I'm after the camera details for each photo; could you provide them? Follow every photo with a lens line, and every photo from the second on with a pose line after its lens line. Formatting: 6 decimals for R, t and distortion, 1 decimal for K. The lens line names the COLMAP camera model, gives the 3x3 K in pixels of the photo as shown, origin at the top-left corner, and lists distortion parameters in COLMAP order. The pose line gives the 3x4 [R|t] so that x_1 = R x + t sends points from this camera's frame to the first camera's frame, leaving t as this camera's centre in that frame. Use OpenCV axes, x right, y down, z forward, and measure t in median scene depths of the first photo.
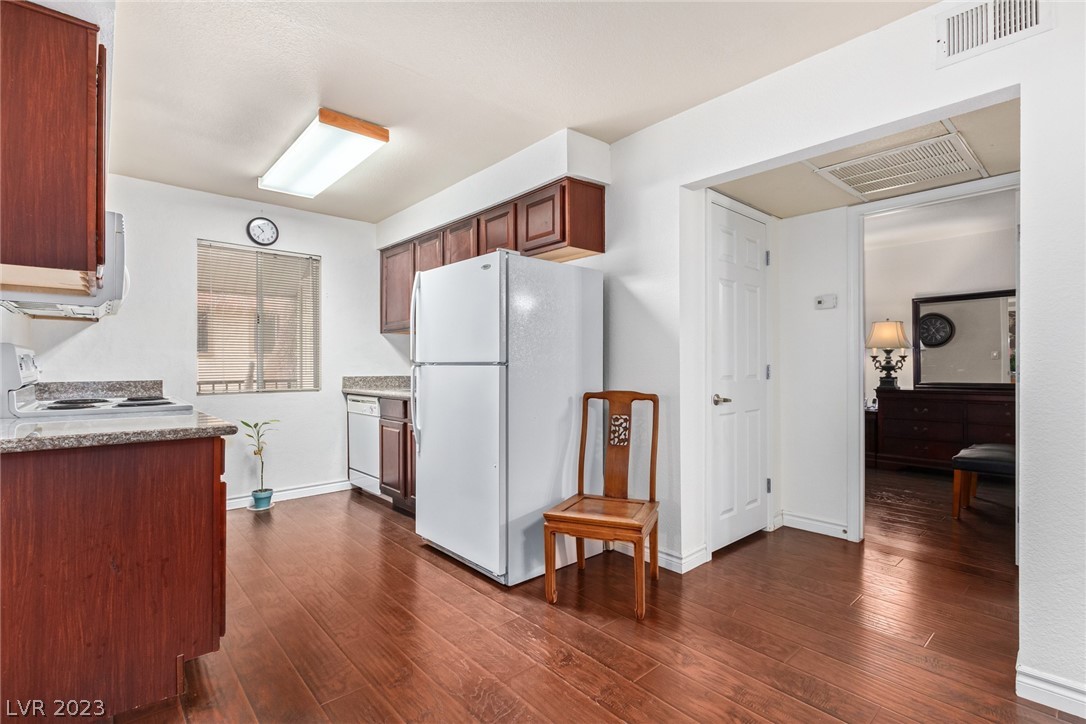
lens RADIAL K [[511.3, 0, 547.0], [0, 511.3, 362.7], [0, 0, 1]] dist [0.008198, -0.002137]
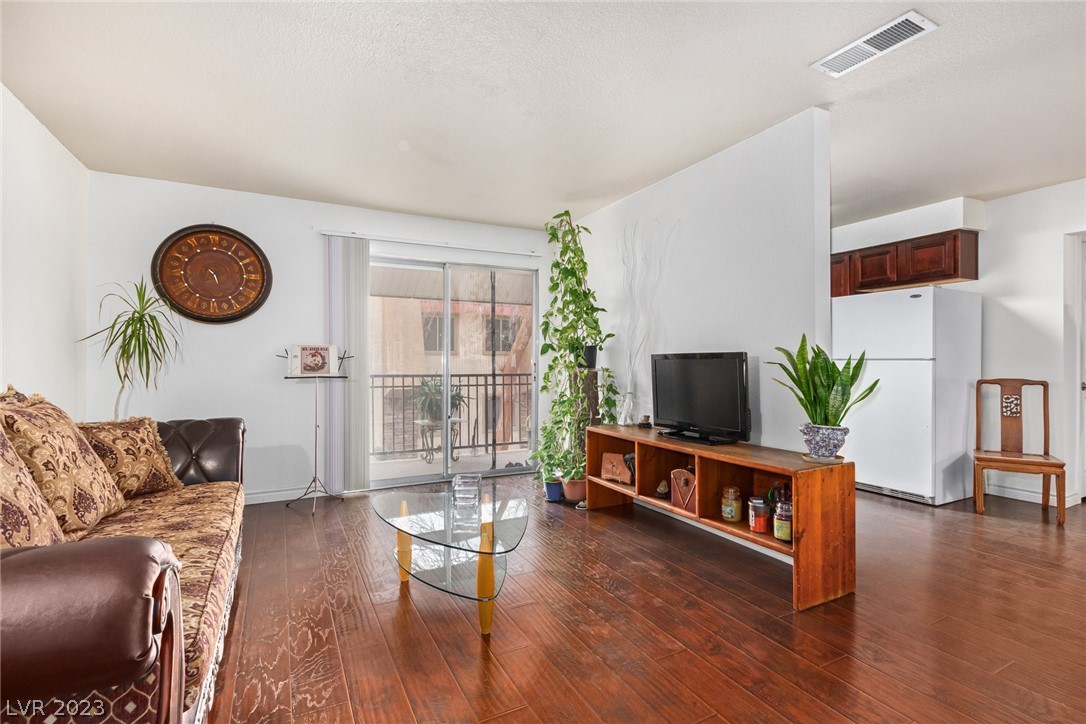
lens RADIAL K [[511.3, 0, 550.2], [0, 511.3, 361.7], [0, 0, 1]] dist [0.008198, -0.002137]
pose [[0.972105, 0.003310, -0.234522, -0.538669], [-0.002725, 0.999992, 0.002817, 0.004999], [0.234530, -0.002099, 0.972107, -0.488576]]
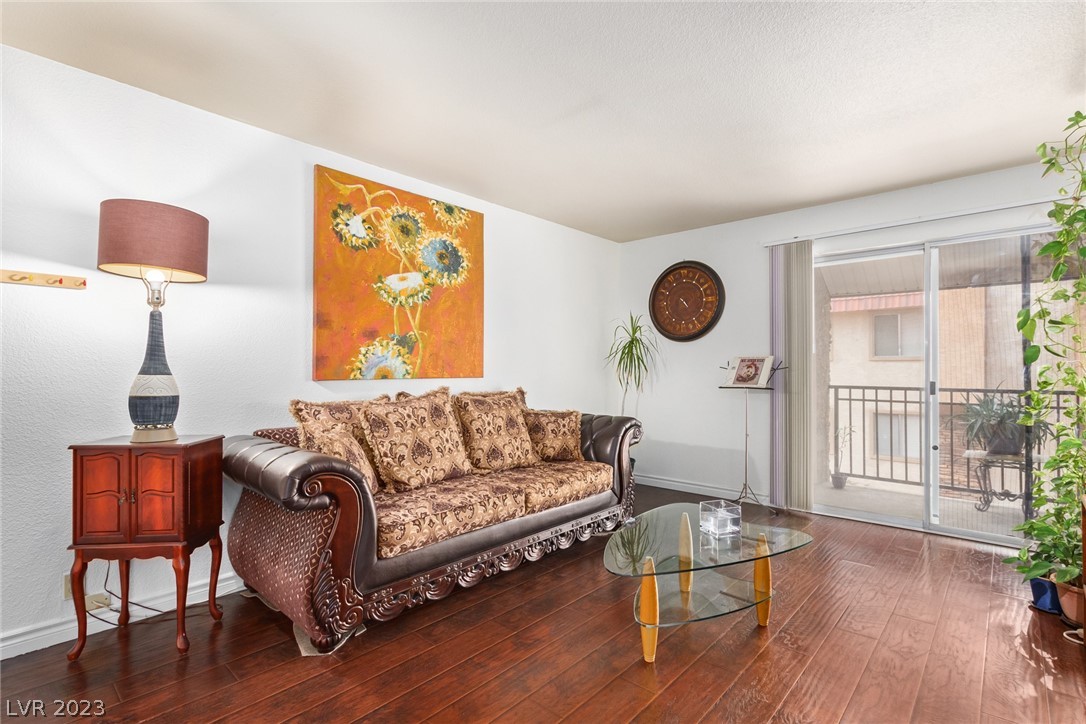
lens RADIAL K [[511.3, 0, 545.5], [0, 511.3, 368.1], [0, 0, 1]] dist [0.008198, -0.002137]
pose [[0.115312, 0.004284, -0.993320, -0.235120], [0.003369, 0.999983, 0.004704, -0.007167], [0.993324, -0.003889, 0.115296, -0.150596]]
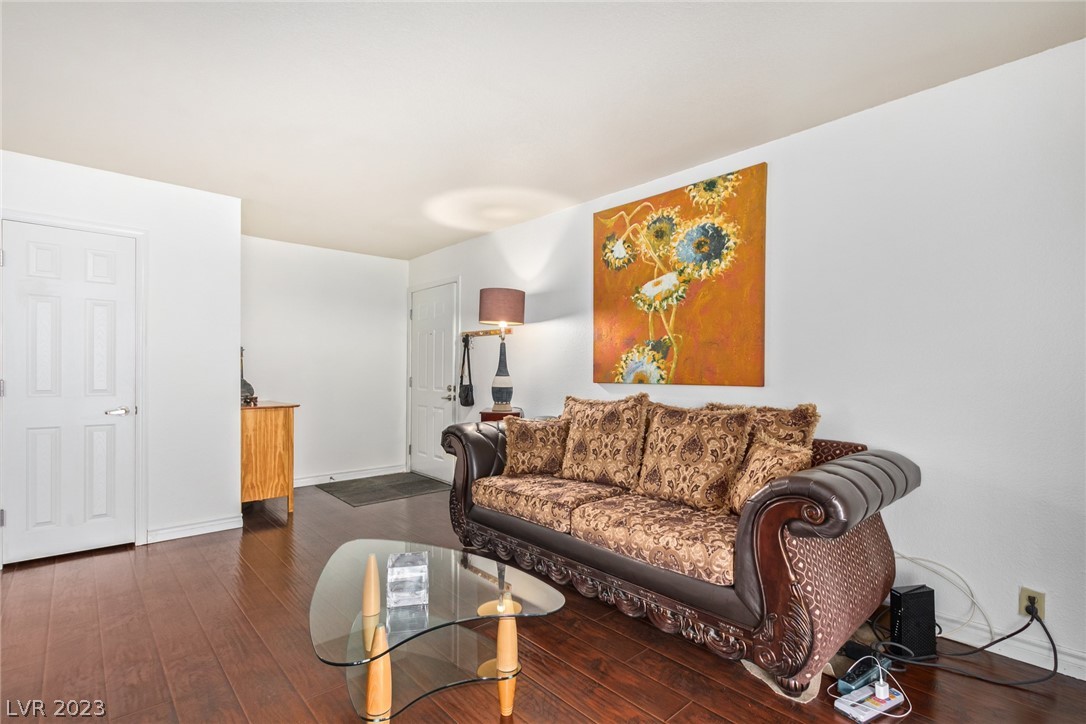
lens RADIAL K [[511.3, 0, 546.6], [0, 511.3, 373.9], [0, 0, 1]] dist [0.008198, -0.002137]
pose [[-0.999517, -0.001623, -0.031030, -0.890639], [-0.001565, 0.999997, -0.001889, -0.001229], [0.031033, -0.001839, -0.999517, 0.543472]]
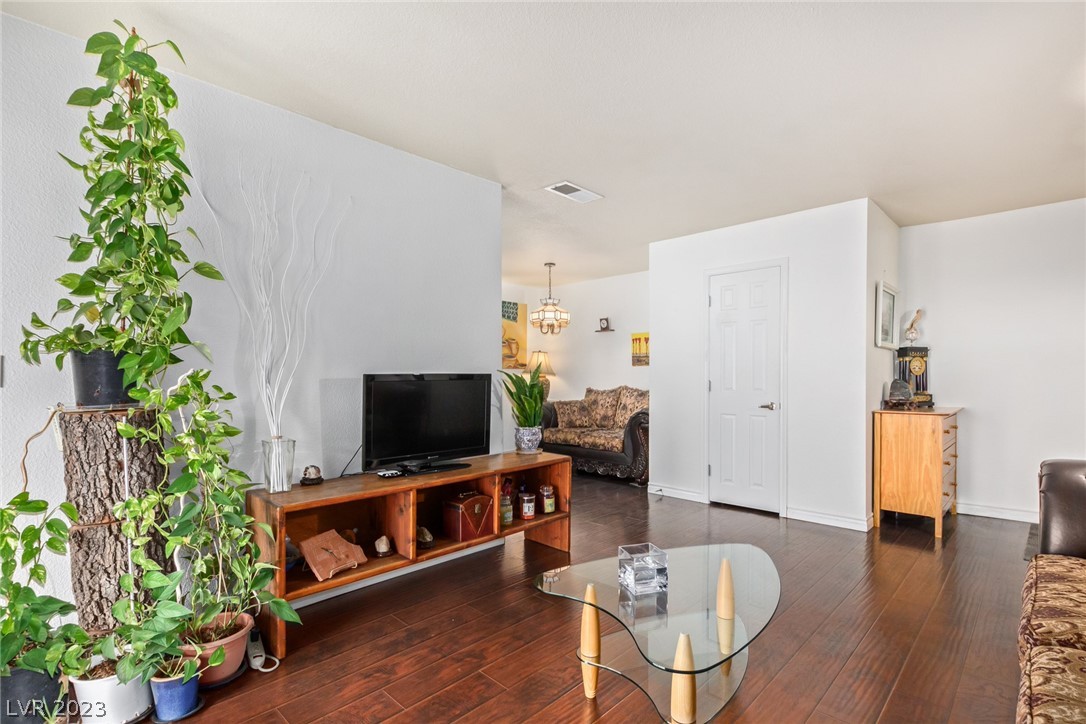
lens RADIAL K [[511.3, 0, 560.8], [0, 511.3, 383.4], [0, 0, 1]] dist [0.008198, -0.002137]
pose [[-0.101552, -0.012641, 0.994750, -1.241826], [0.002854, 0.999911, 0.012998, -0.003205], [-0.994826, 0.004159, -0.101507, 0.213223]]
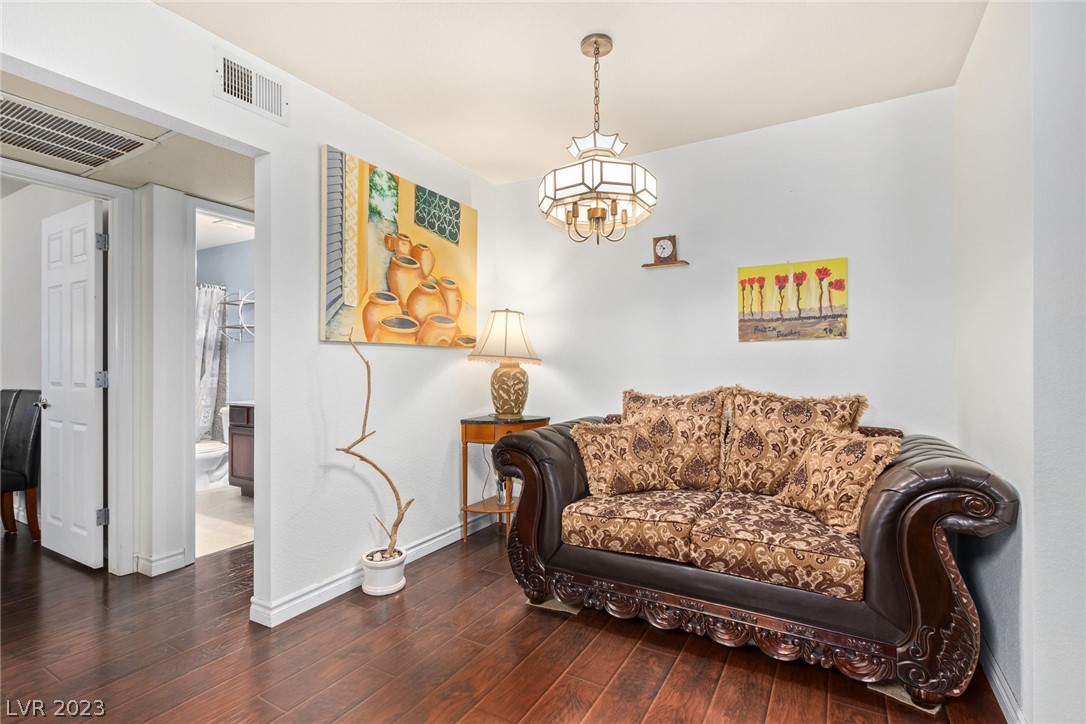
lens RADIAL K [[511.3, 0, 547.6], [0, 511.3, 365.1], [0, 0, 1]] dist [0.008198, -0.002137]
pose [[-0.314842, 0.004993, 0.949131, -0.221674], [0.001185, 0.999987, -0.004868, -0.000637], [-0.949143, -0.000408, -0.314844, 0.306583]]
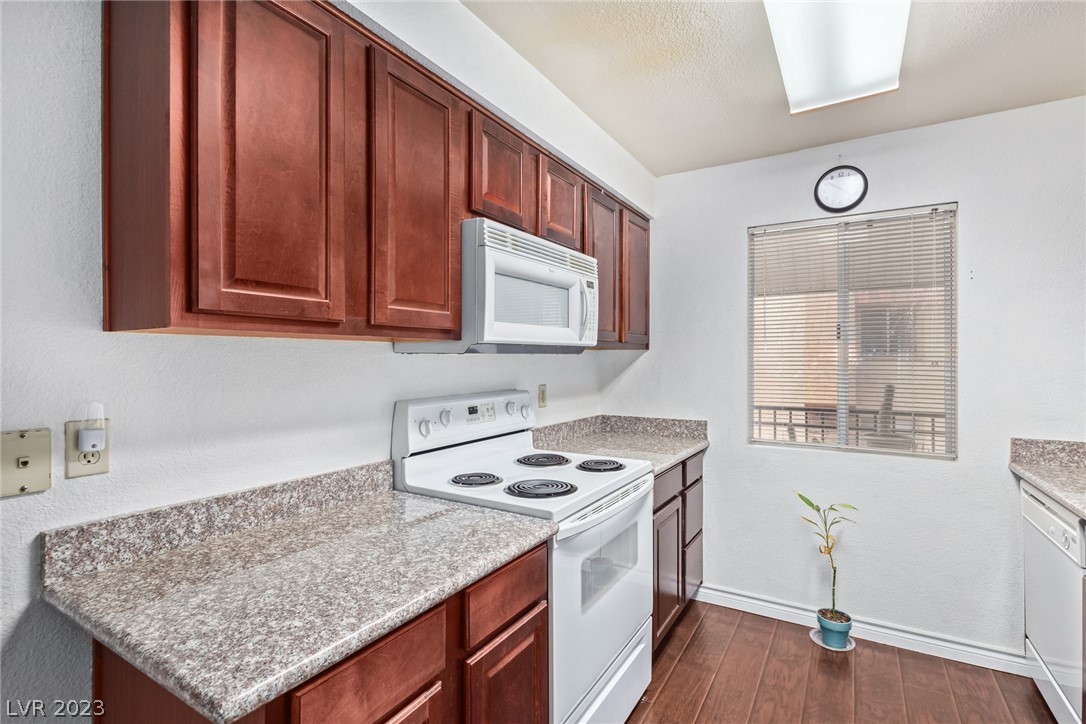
lens RADIAL K [[511.3, 0, 554.0], [0, 511.3, 357.8], [0, 0, 1]] dist [0.008198, -0.002137]
pose [[0.309109, -0.000981, -0.951026, -0.080741], [0.002894, 0.999996, -0.000090, -0.057237], [0.951022, -0.002725, 0.309111, 0.504264]]
